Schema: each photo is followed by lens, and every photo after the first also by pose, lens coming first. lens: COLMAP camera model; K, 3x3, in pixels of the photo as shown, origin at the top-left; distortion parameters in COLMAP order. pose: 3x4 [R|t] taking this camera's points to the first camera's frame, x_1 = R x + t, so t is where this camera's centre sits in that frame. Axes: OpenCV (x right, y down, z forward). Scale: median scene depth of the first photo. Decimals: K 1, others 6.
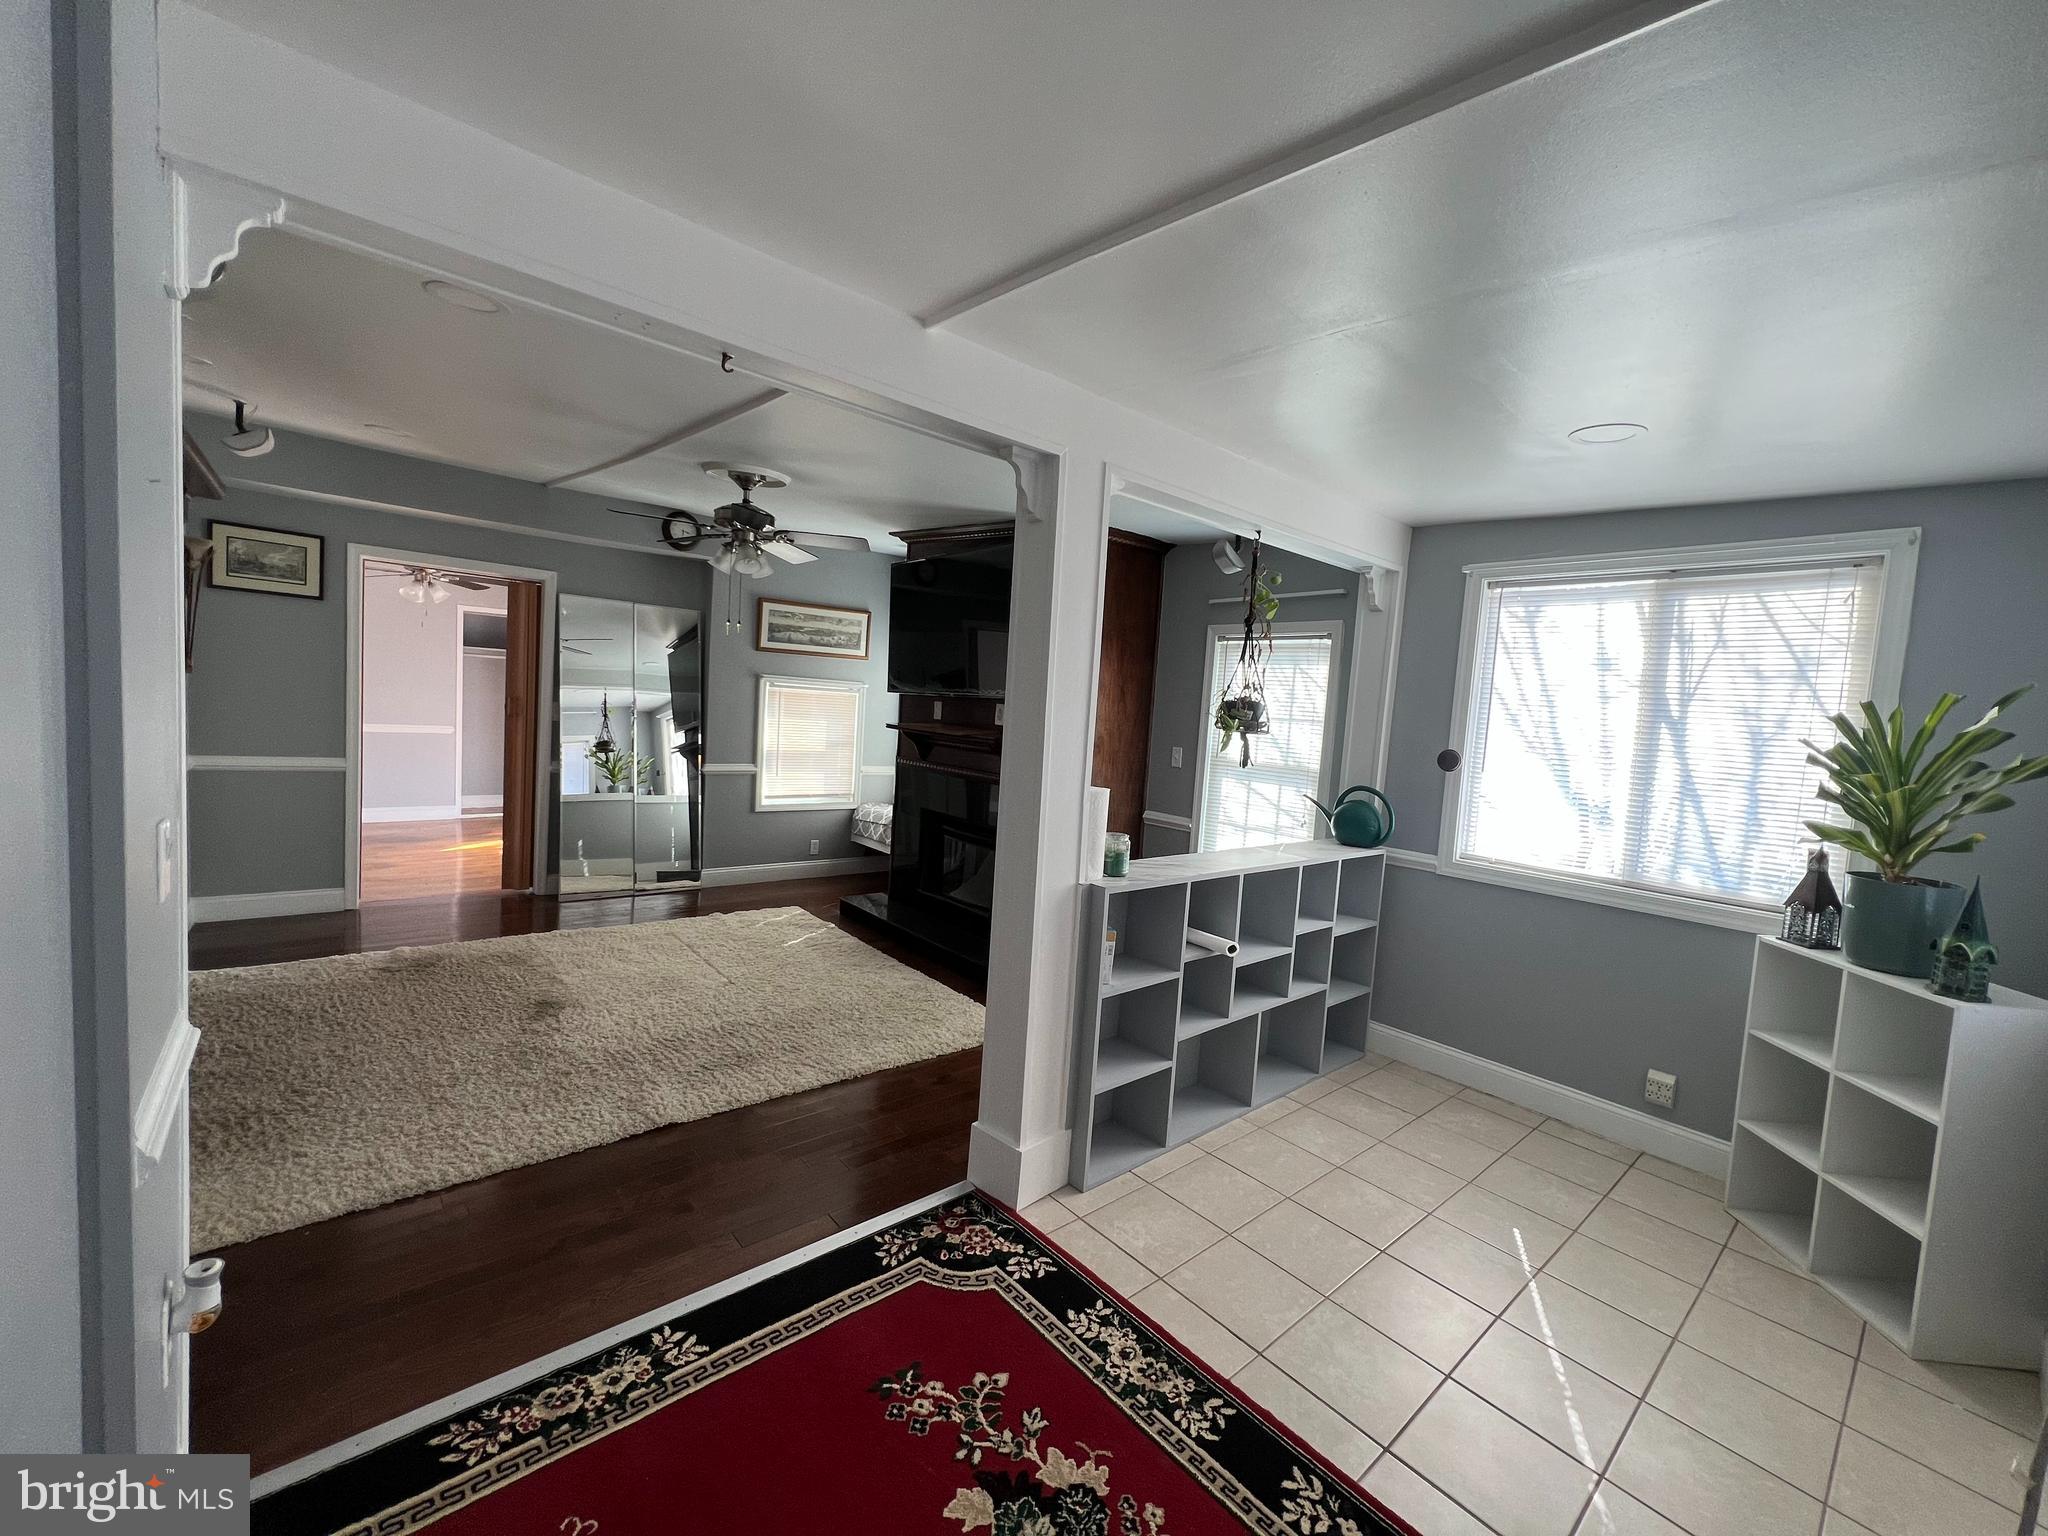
lens RADIAL K [[817.5, 0, 1021.0], [0, 817.5, 767.0], [0, 0, 1]] dist [0.002305, -0.000129]
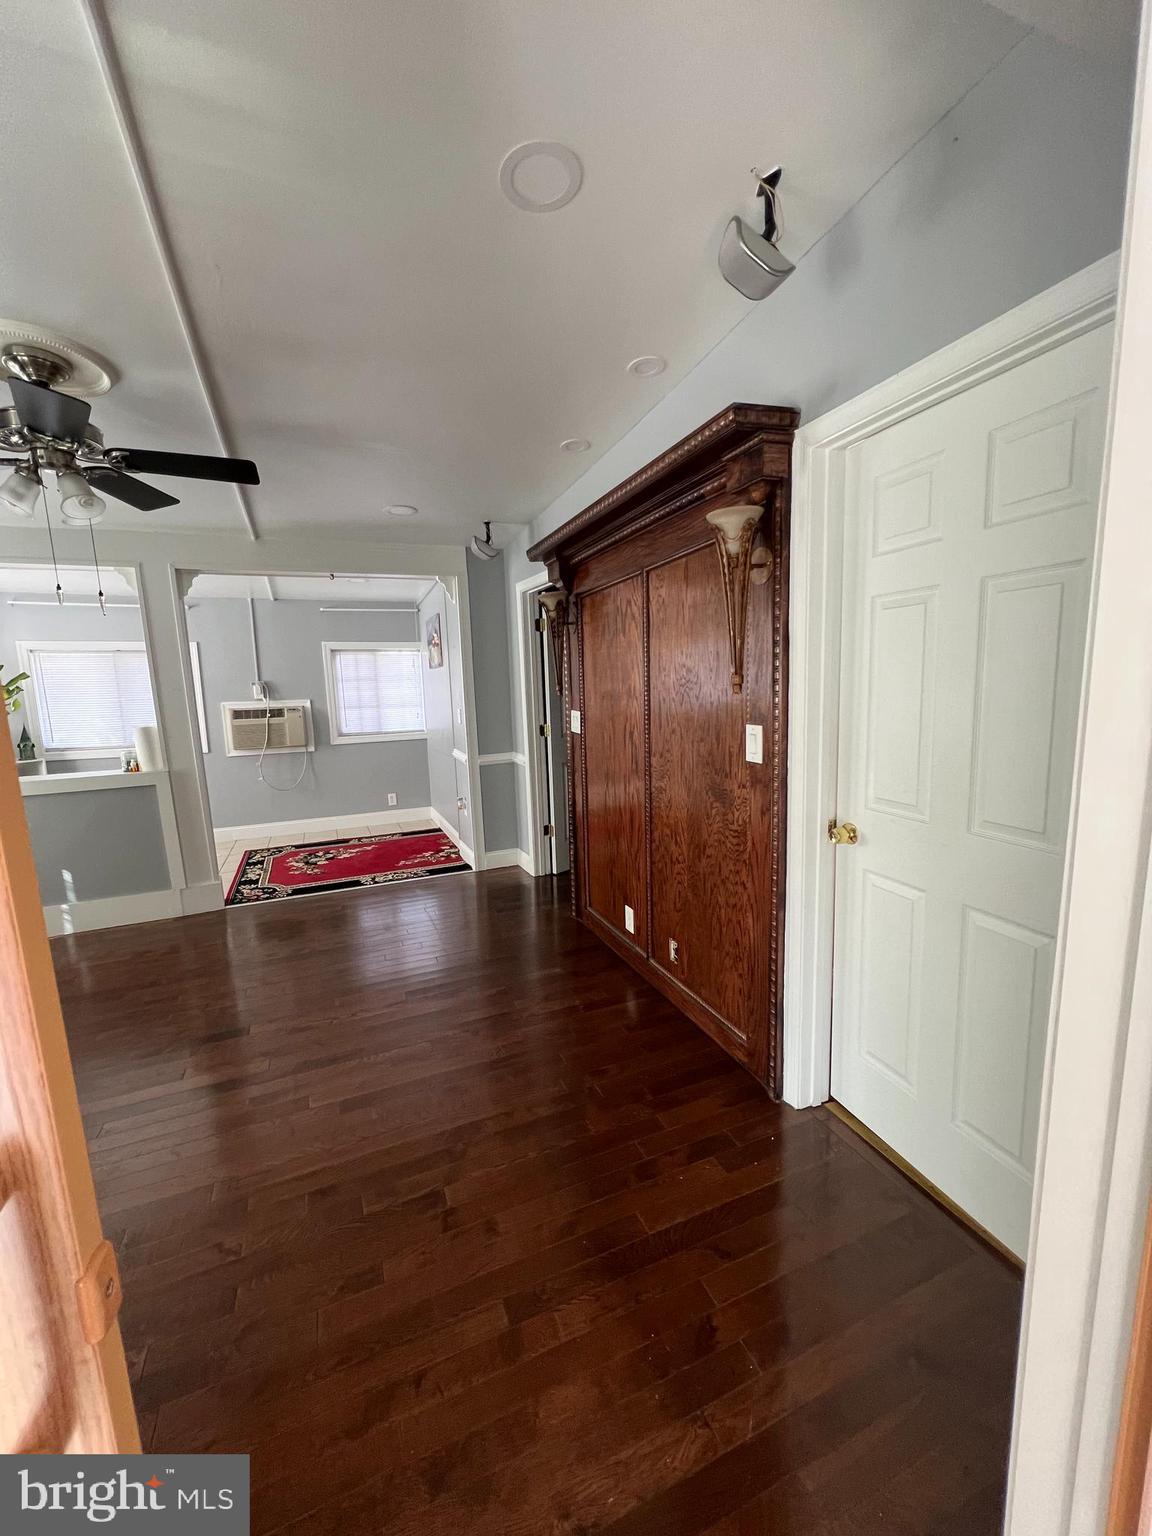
lens RADIAL K [[616.9, 0, 575.9], [0, 616.9, 770.4], [0, 0, 1]] dist [0.000072, -0.000316]
pose [[-0.949772, -0.083174, 0.301686, -0.814431], [-0.007686, 0.969943, 0.243211, -0.143514], [-0.312847, 0.228676, -0.921864, 1.232892]]
